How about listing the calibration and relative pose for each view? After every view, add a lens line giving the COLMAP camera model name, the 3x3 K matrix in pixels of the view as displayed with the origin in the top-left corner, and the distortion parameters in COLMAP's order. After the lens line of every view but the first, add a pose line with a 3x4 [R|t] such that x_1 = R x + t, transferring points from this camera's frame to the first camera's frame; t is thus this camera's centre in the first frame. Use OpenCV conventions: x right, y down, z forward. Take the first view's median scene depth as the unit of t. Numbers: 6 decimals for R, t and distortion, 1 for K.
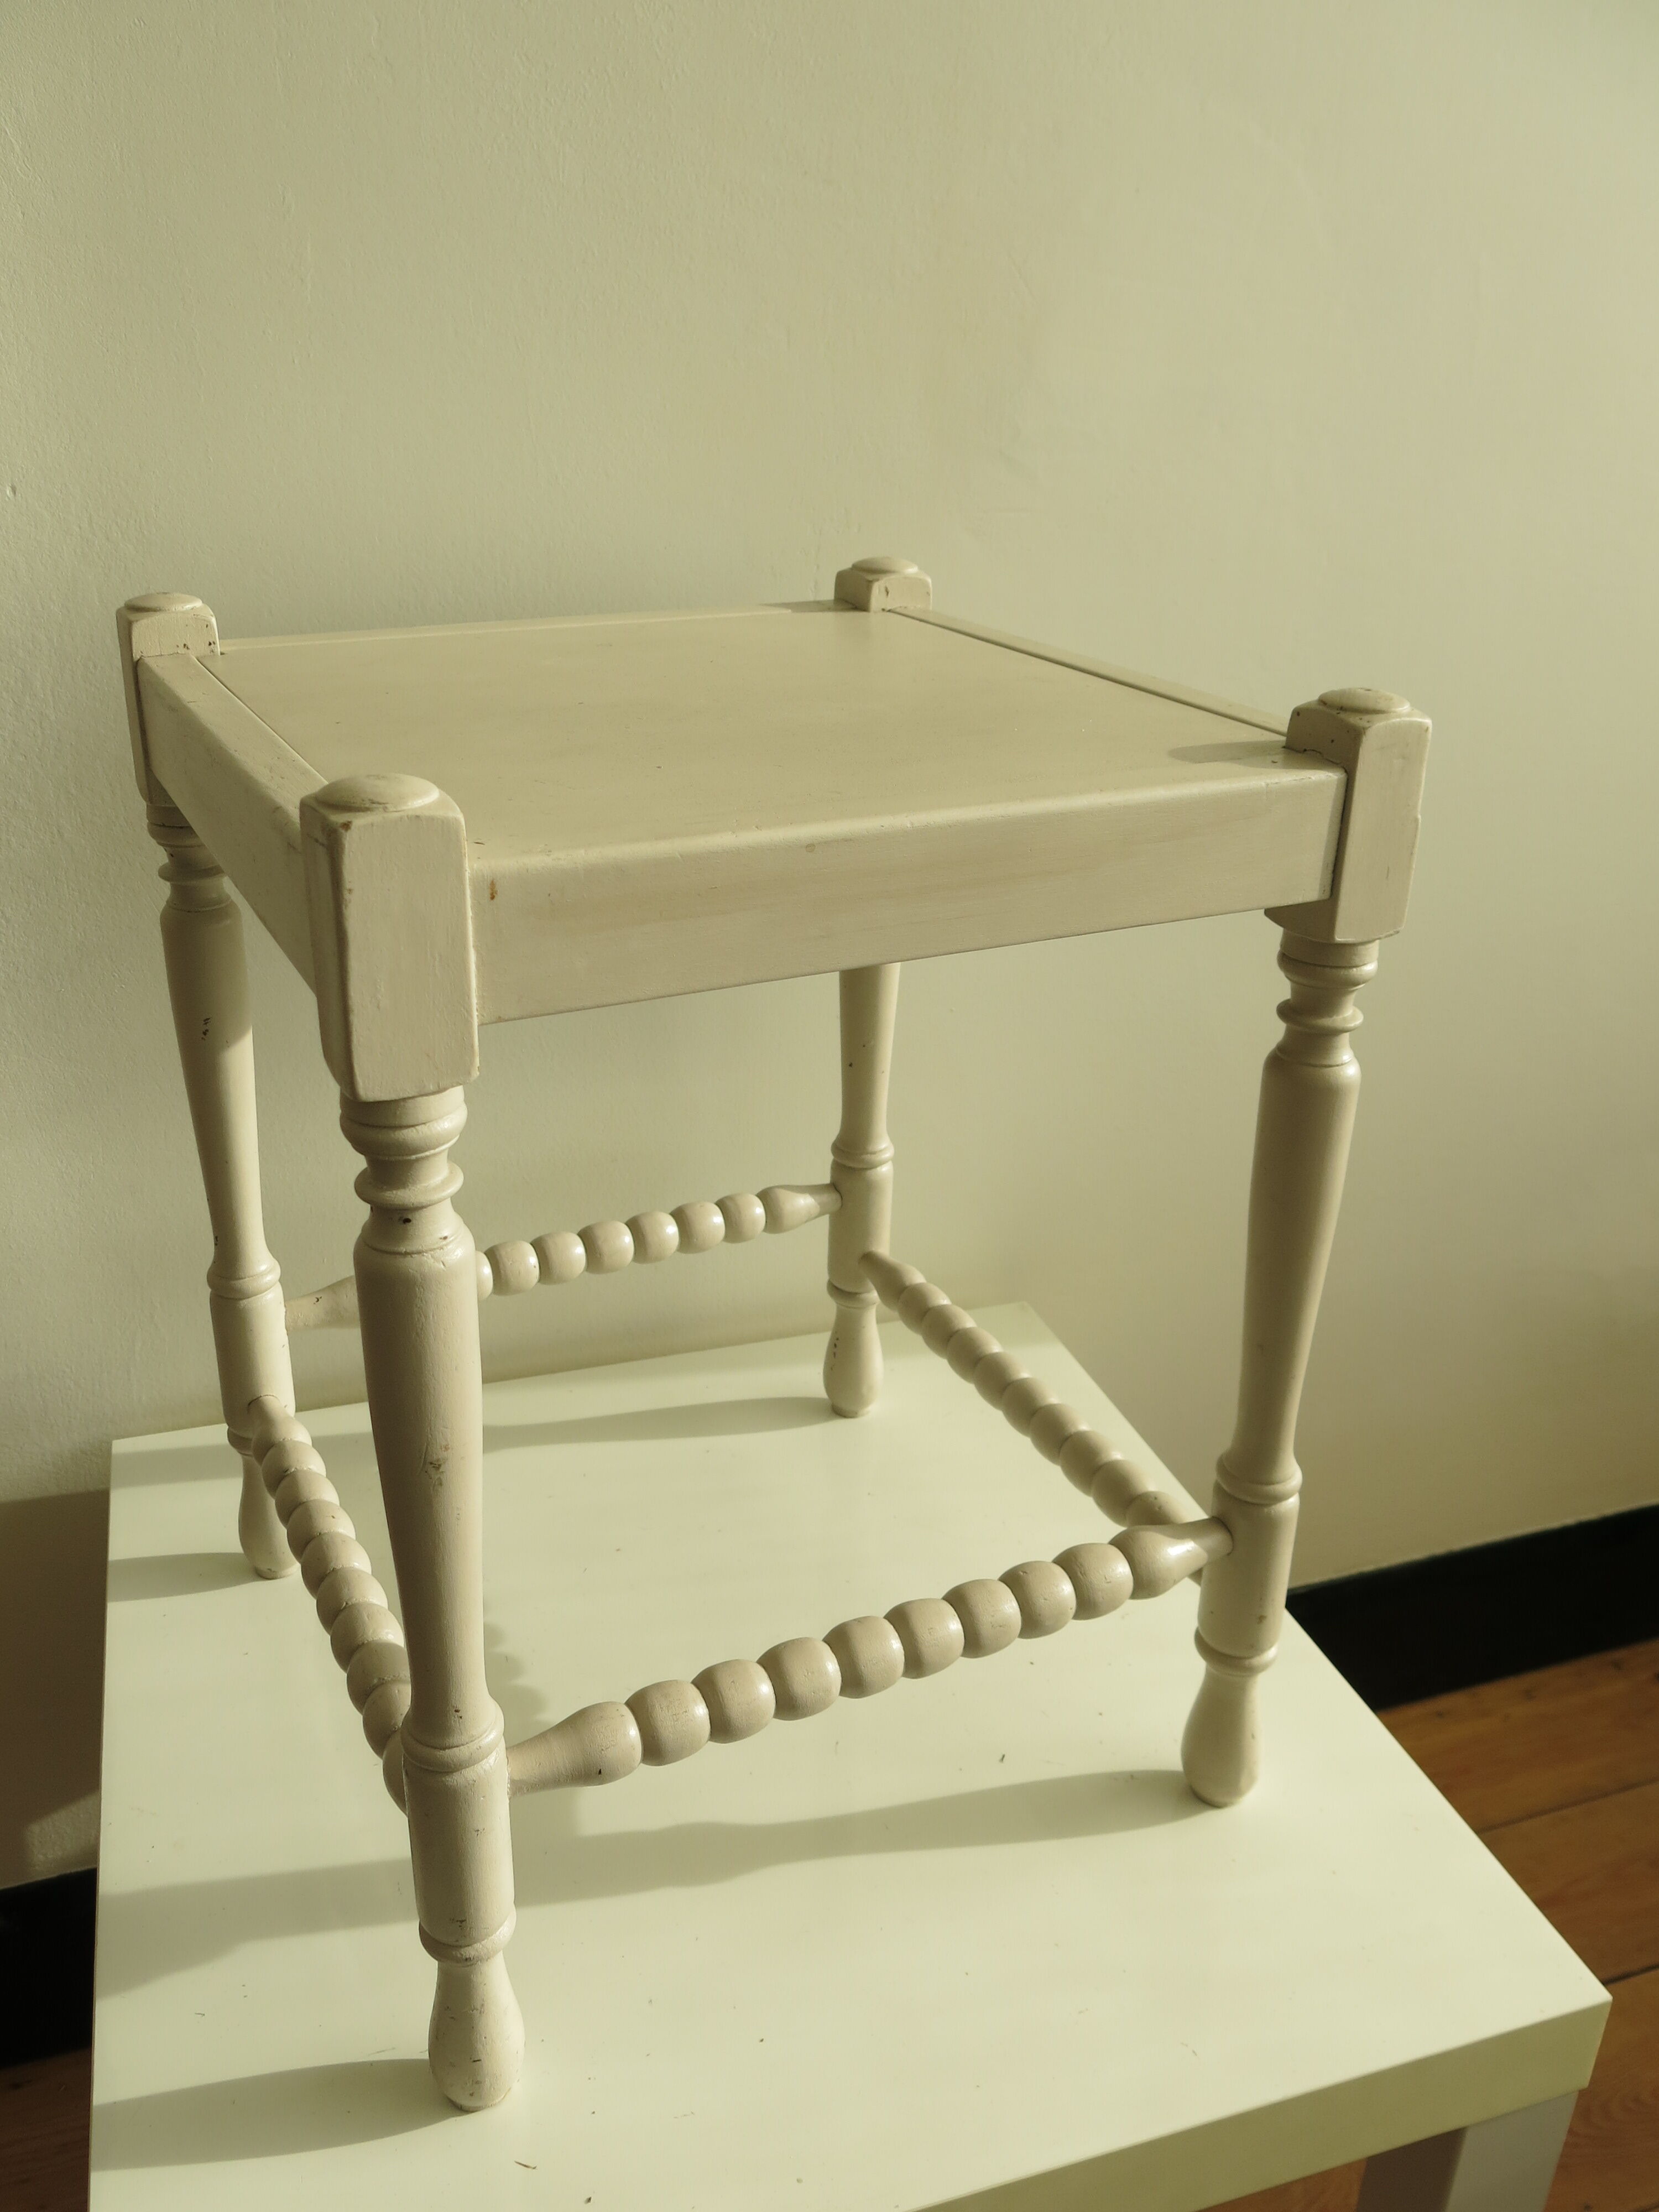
lens RADIAL K [[1799.8, 0, 820.5], [0, 1799.8, 1116.2], [0, 0, 1]] dist [-0.018064, -0.000846]
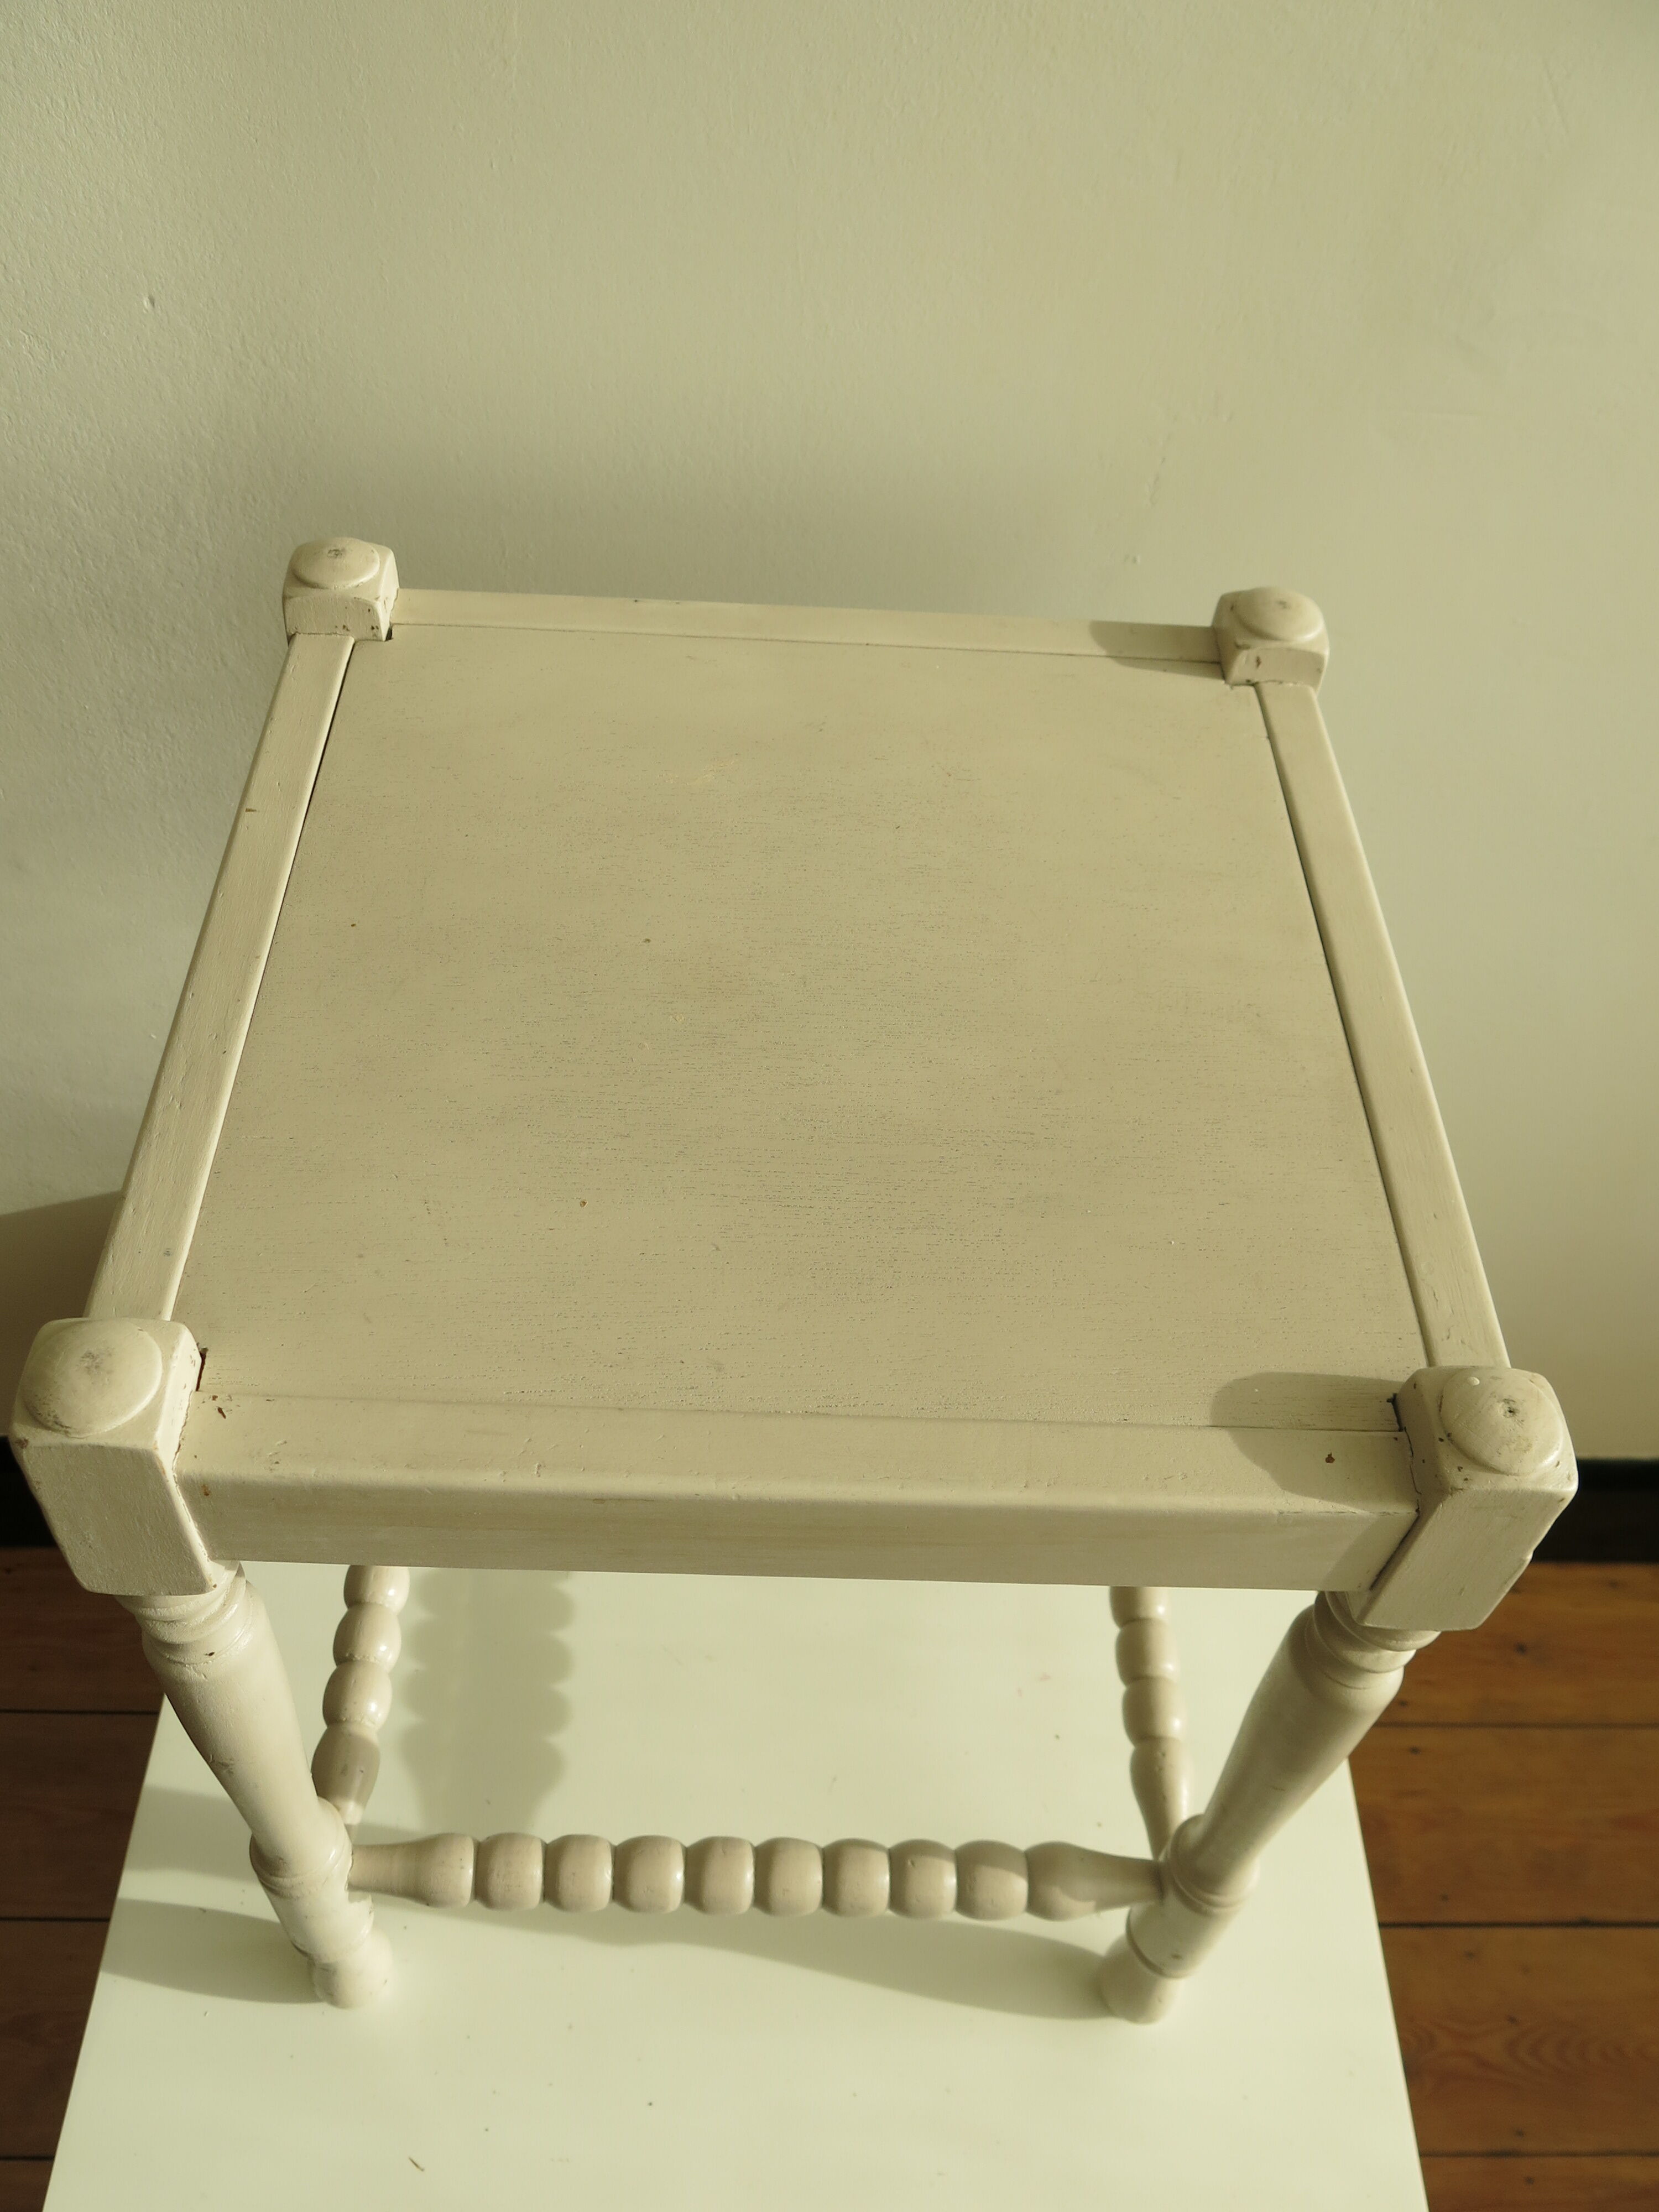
lens RADIAL K [[1799.8, 0, 846.0], [0, 1799.8, 1116.2], [0, 0, 1]] dist [-0.018064, -0.000846]
pose [[0.944945, 0.276274, -0.175364, 0.101829], [-0.183296, 0.890820, 0.415744, -0.437563], [0.271077, -0.360712, 0.892415, 0.231074]]
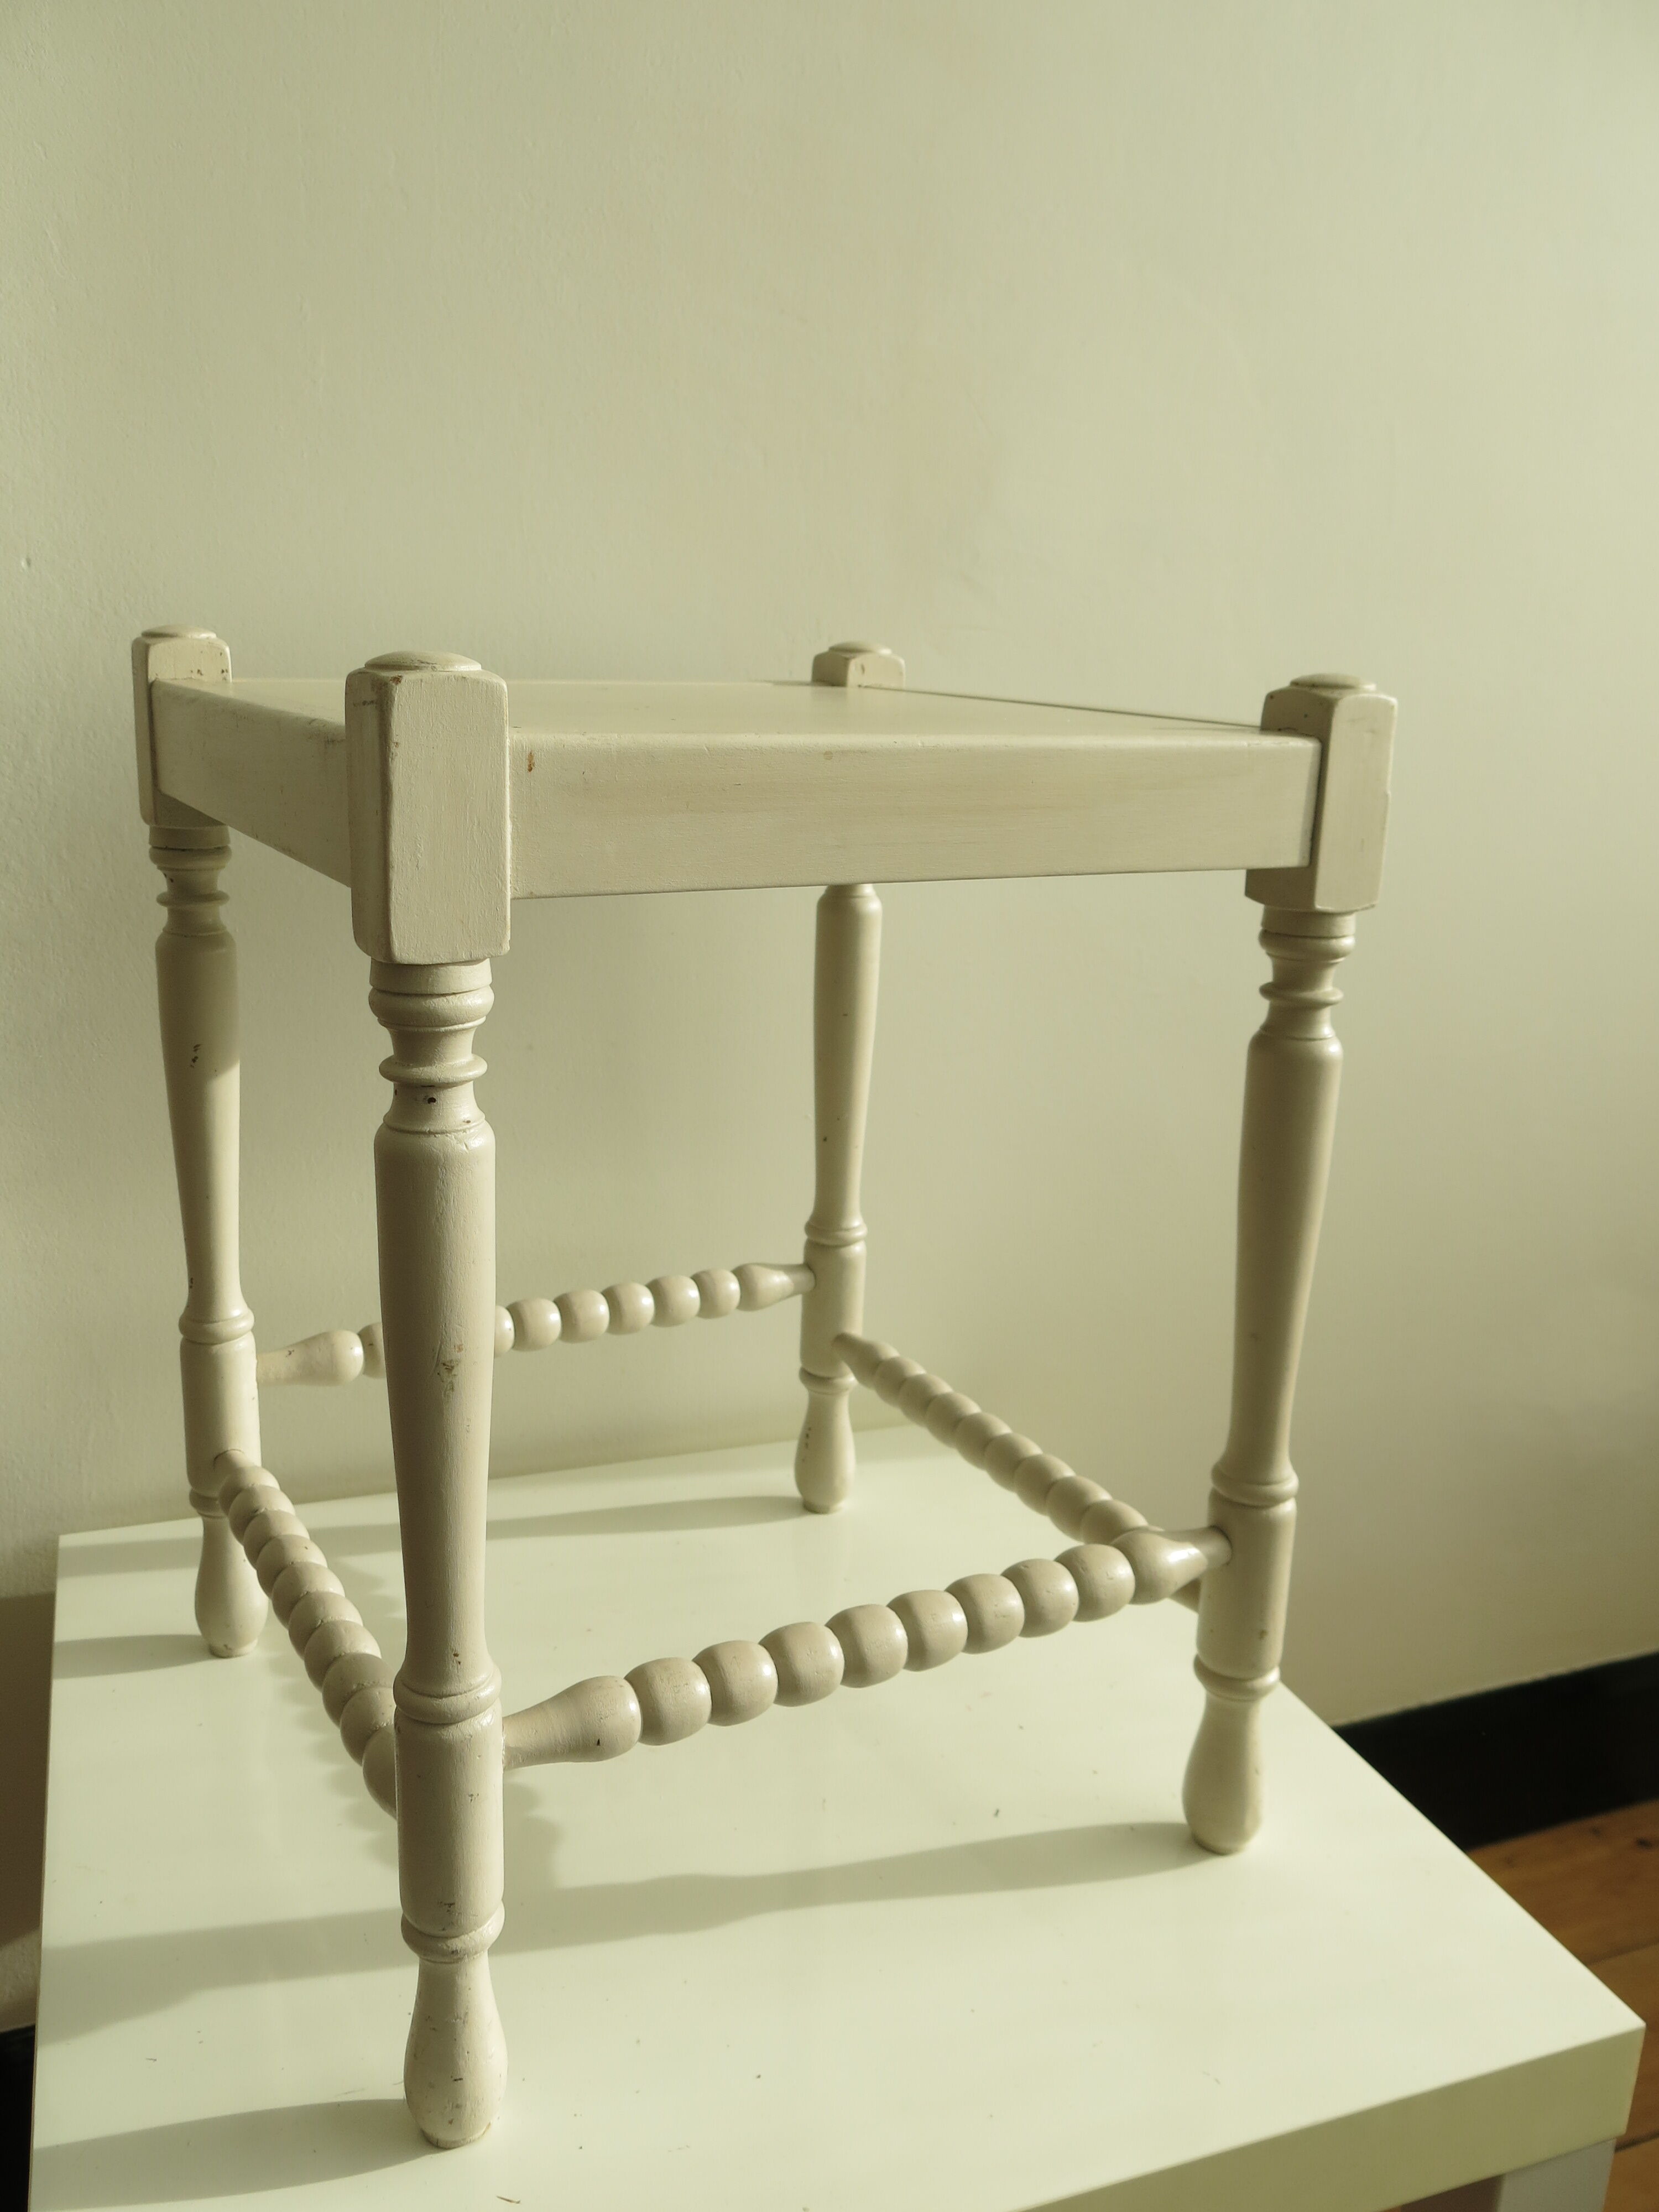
lens RADIAL K [[1799.8, 0, 815.5], [0, 1799.8, 1127.5], [0, 0, 1]] dist [-0.018064, -0.000846]
pose [[0.999196, 0.000669, 0.040082, -0.035482], [0.005429, 0.988391, -0.151834, 0.144530], [-0.039719, 0.151930, 0.987593, -0.000079]]
